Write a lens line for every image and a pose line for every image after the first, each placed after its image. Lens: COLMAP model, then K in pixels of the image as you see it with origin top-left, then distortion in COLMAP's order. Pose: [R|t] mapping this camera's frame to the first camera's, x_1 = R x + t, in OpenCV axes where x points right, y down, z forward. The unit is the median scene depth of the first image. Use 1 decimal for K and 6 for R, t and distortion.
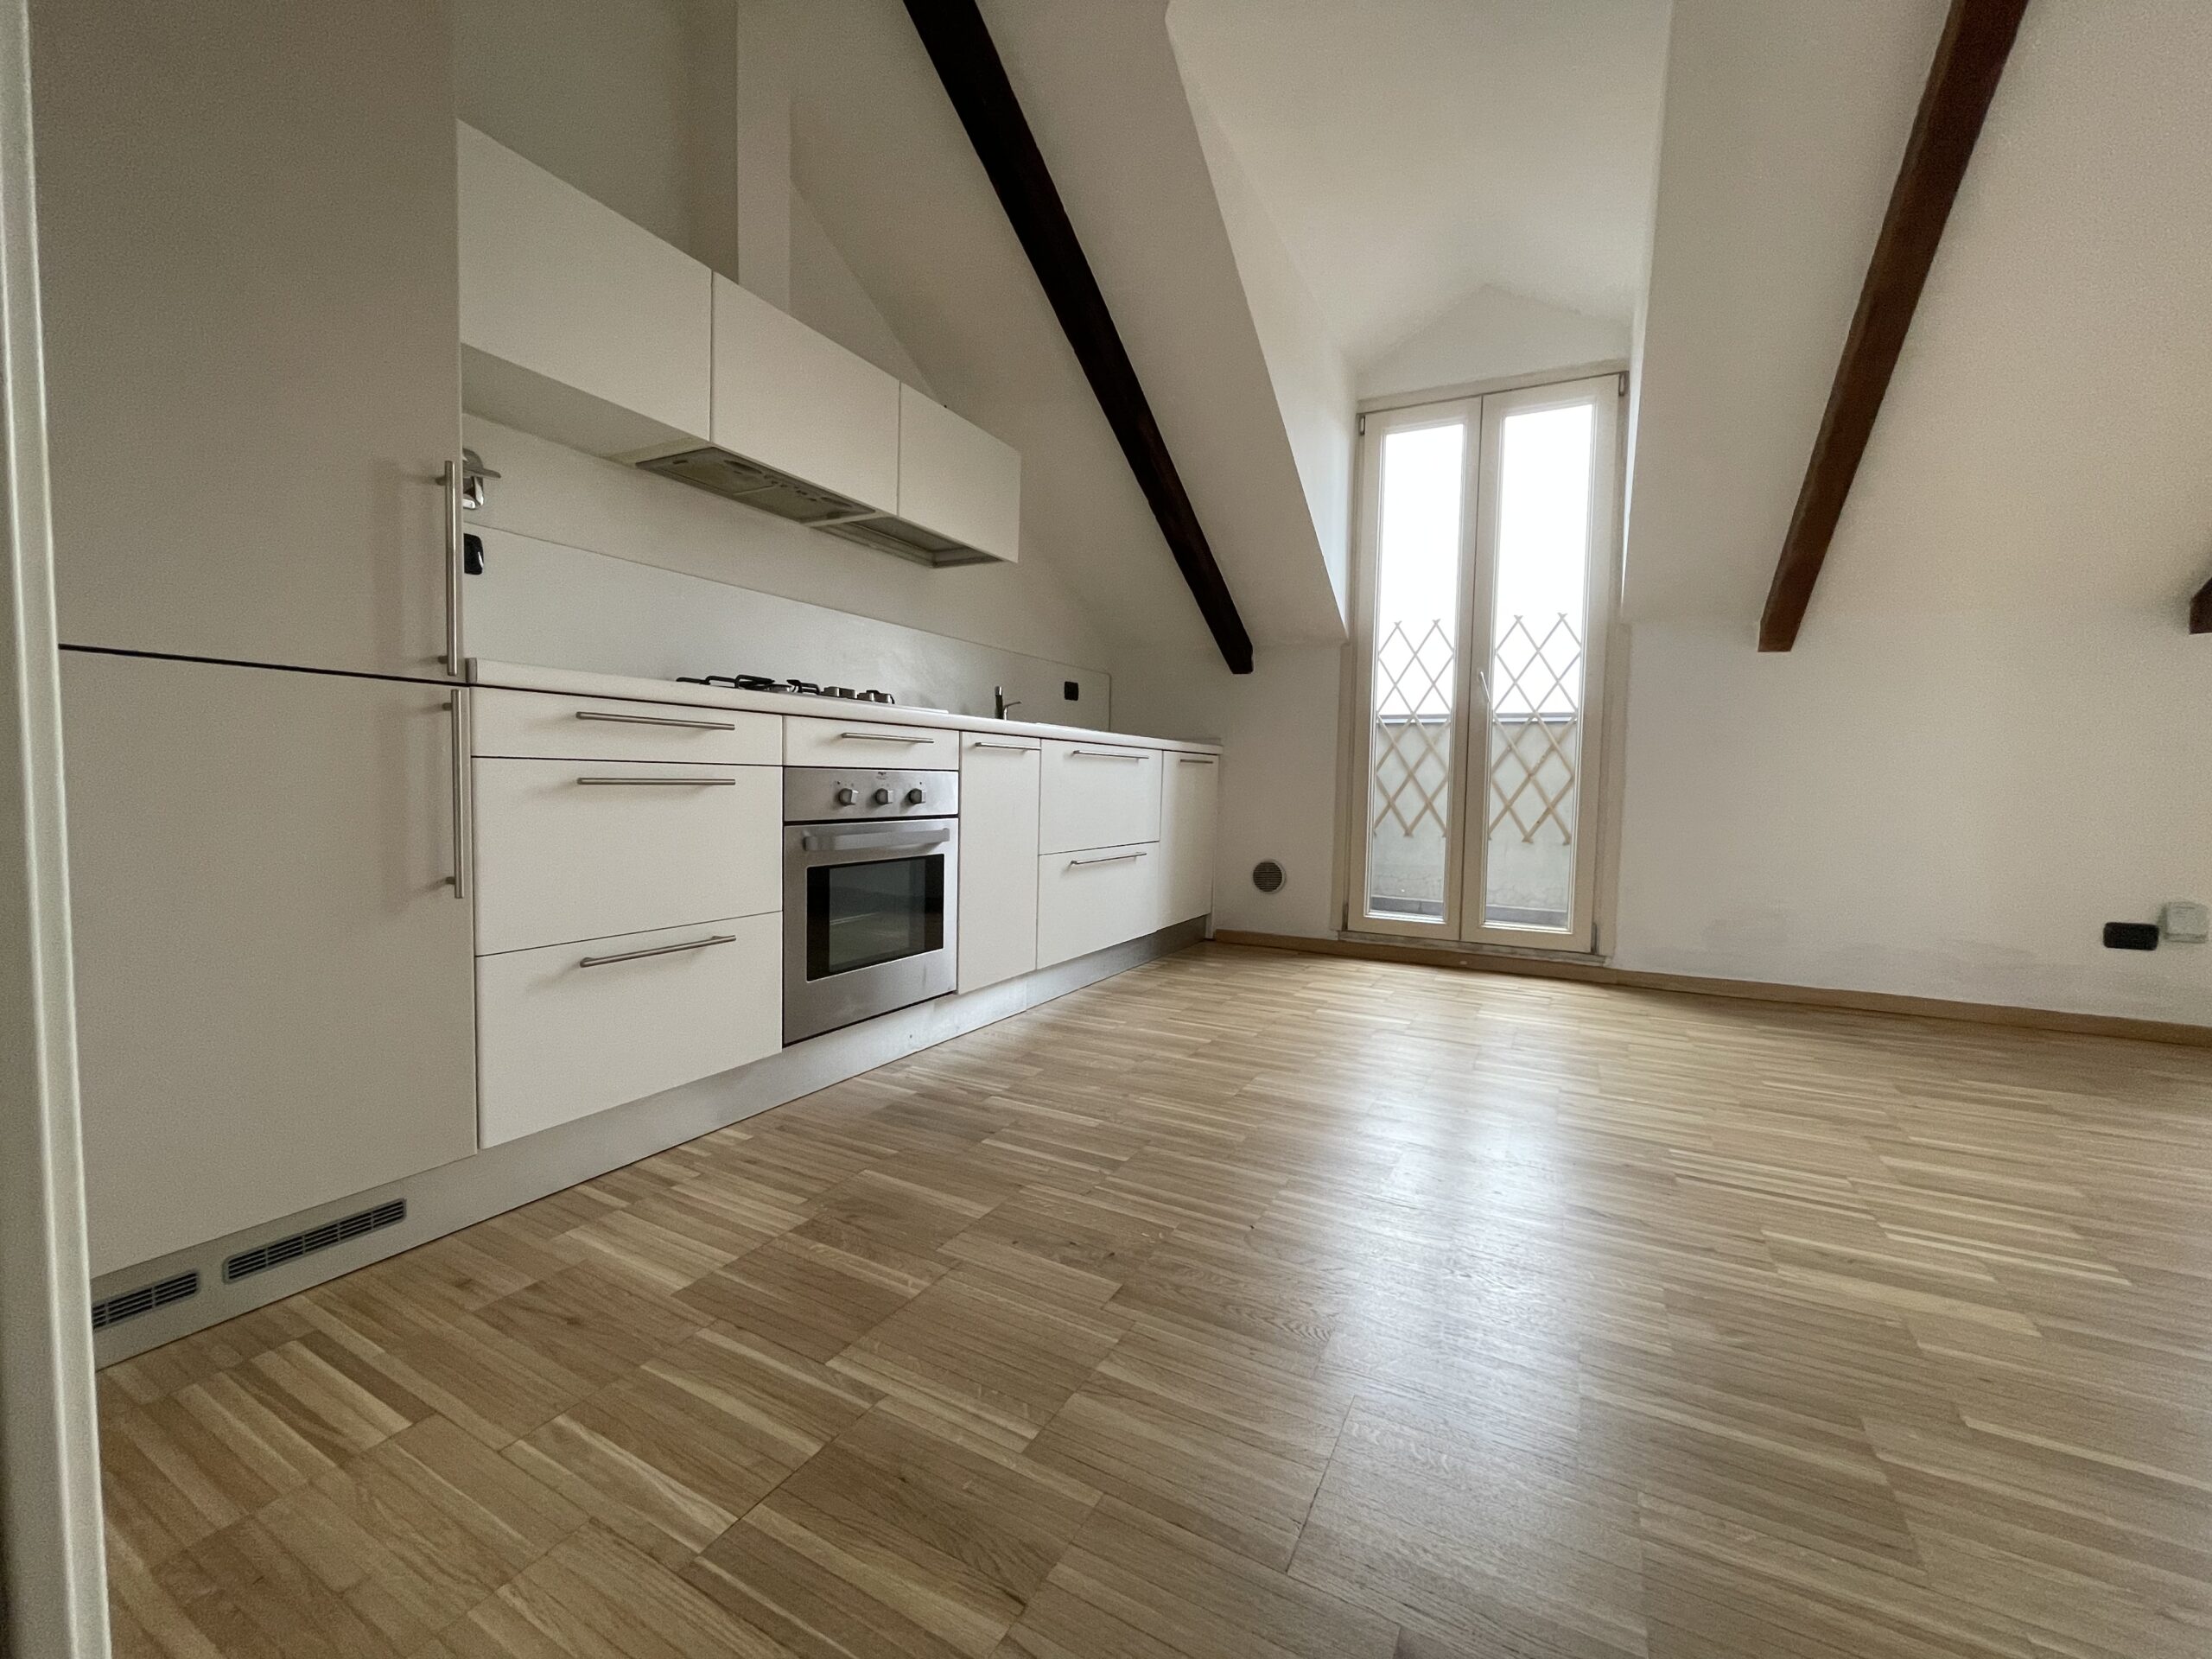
lens RADIAL K [[895.3, 0, 1100.4], [0, 895.3, 834.9], [0, 0, 1]] dist [-0.000533, -0.001520]
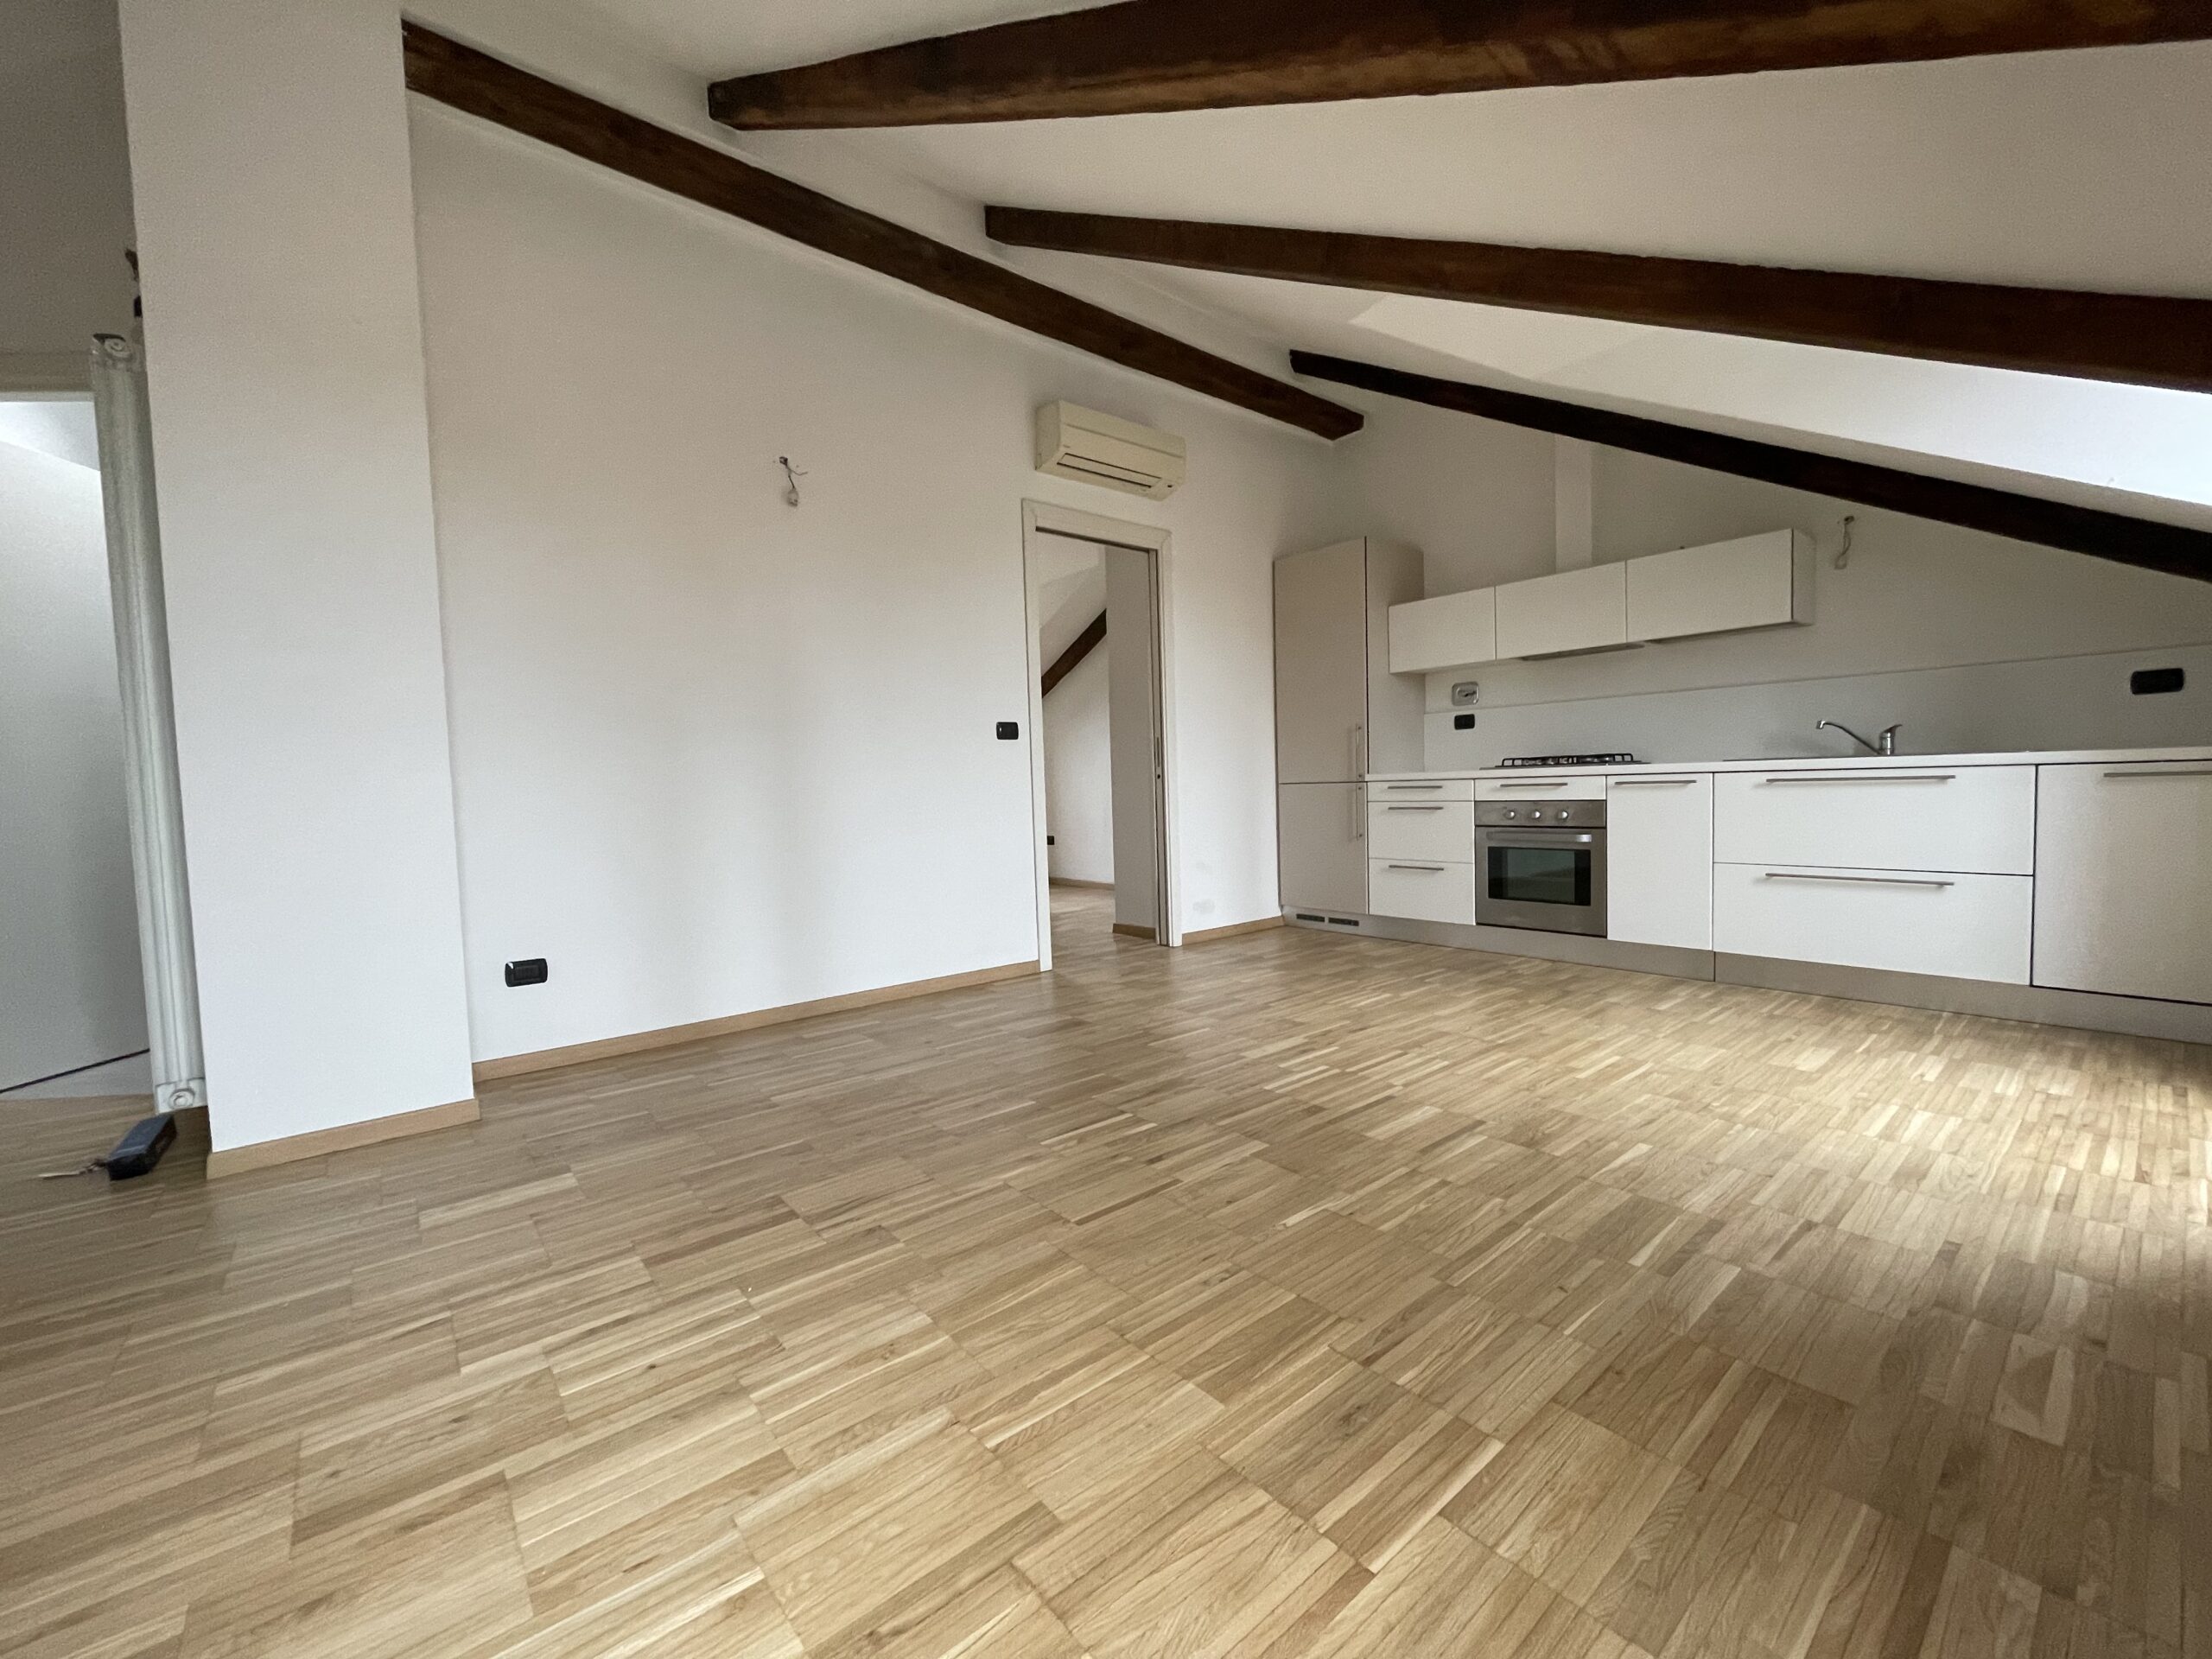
lens RADIAL K [[895.3, 0, 1098.1], [0, 895.3, 833.6], [0, 0, 1]] dist [-0.000533, -0.001520]
pose [[-0.380149, 0.038103, -0.924140, 2.067316], [-0.036136, 0.997776, 0.056003, -0.083404], [0.924219, 0.054684, -0.377927, 0.934810]]
